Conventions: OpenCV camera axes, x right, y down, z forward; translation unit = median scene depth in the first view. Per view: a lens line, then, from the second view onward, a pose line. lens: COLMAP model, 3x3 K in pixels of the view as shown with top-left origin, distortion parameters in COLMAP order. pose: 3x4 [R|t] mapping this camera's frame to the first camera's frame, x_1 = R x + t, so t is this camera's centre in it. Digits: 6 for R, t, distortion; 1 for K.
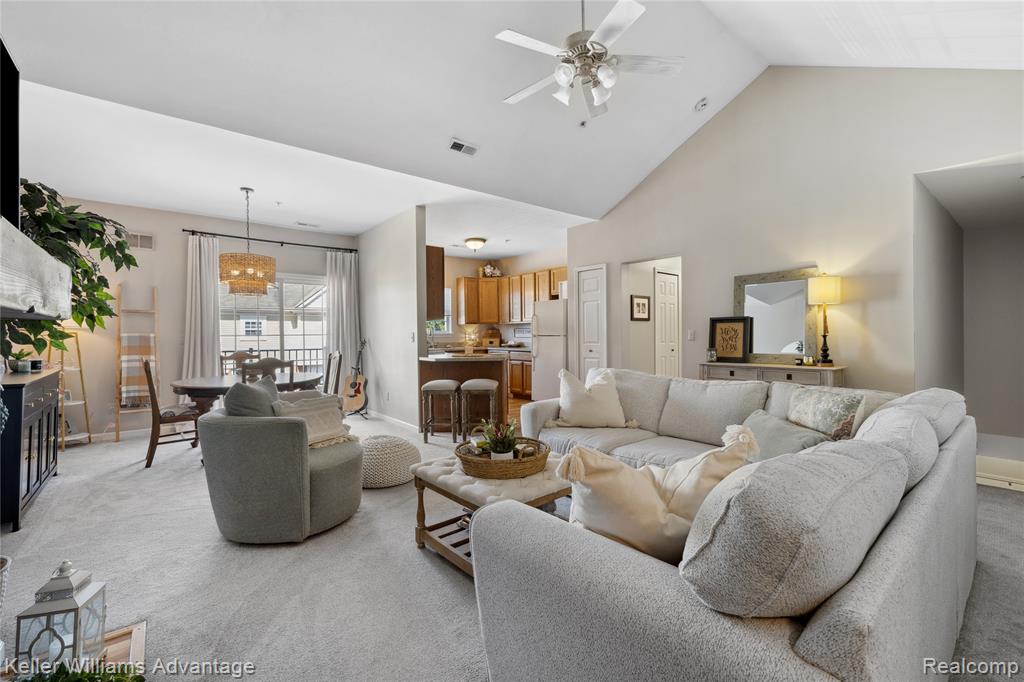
lens RADIAL K [[432.9, 0, 516.2], [0, 432.9, 331.2], [0, 0, 1]] dist [-0.000350, 0.000006]
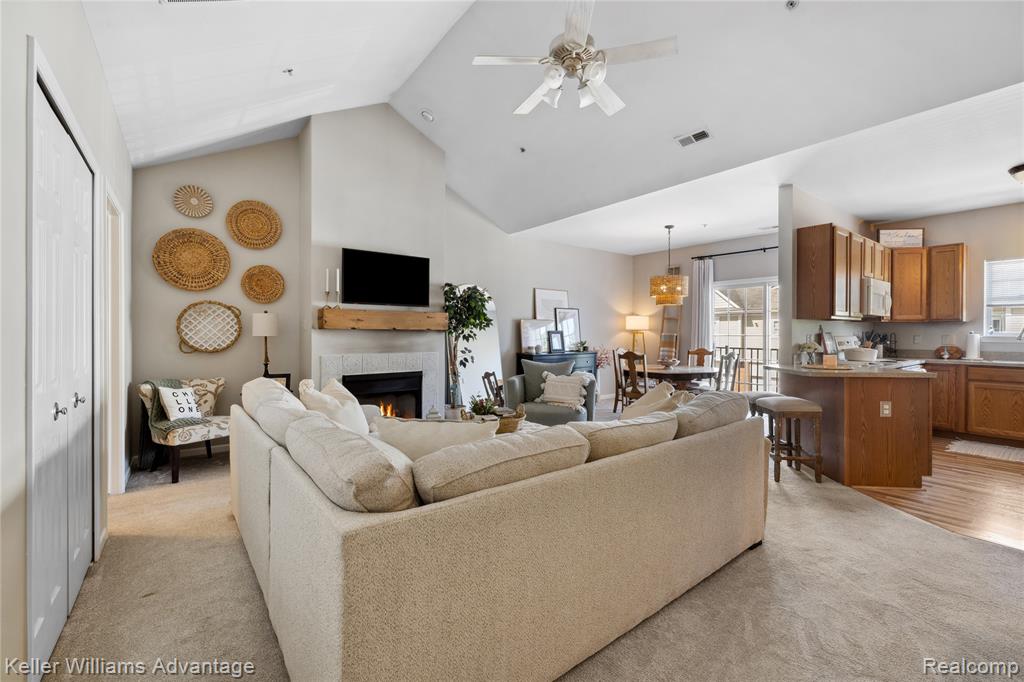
lens RADIAL K [[432.9, 0, 516.2], [0, 432.9, 331.2], [0, 0, 1]] dist [-0.000350, 0.000006]
pose [[-0.029227, 0.002086, -0.999571, 0.394430], [-0.000607, 0.999998, 0.002104, -0.002736], [0.999573, 0.000668, -0.029225, 0.304315]]
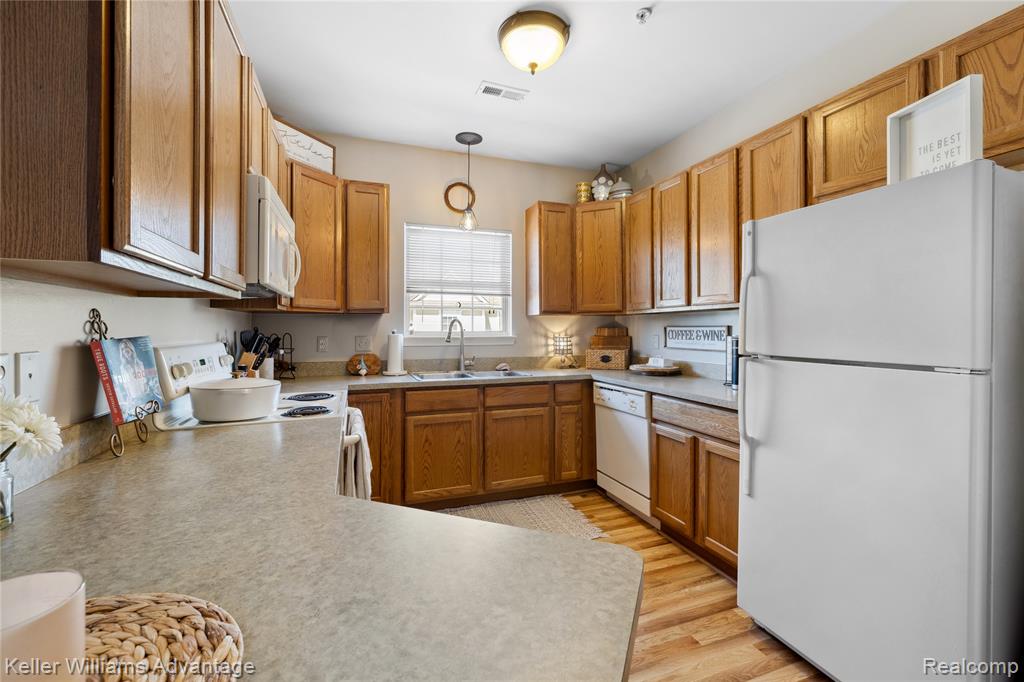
lens RADIAL K [[432.9, 0, 516.2], [0, 432.9, 331.2], [0, 0, 1]] dist [-0.000350, 0.000006]
pose [[0.948018, 0.006011, -0.318161, -0.007597], [-0.003184, 0.999951, 0.009406, -0.004298], [0.318202, -0.007904, 0.947990, 0.596317]]
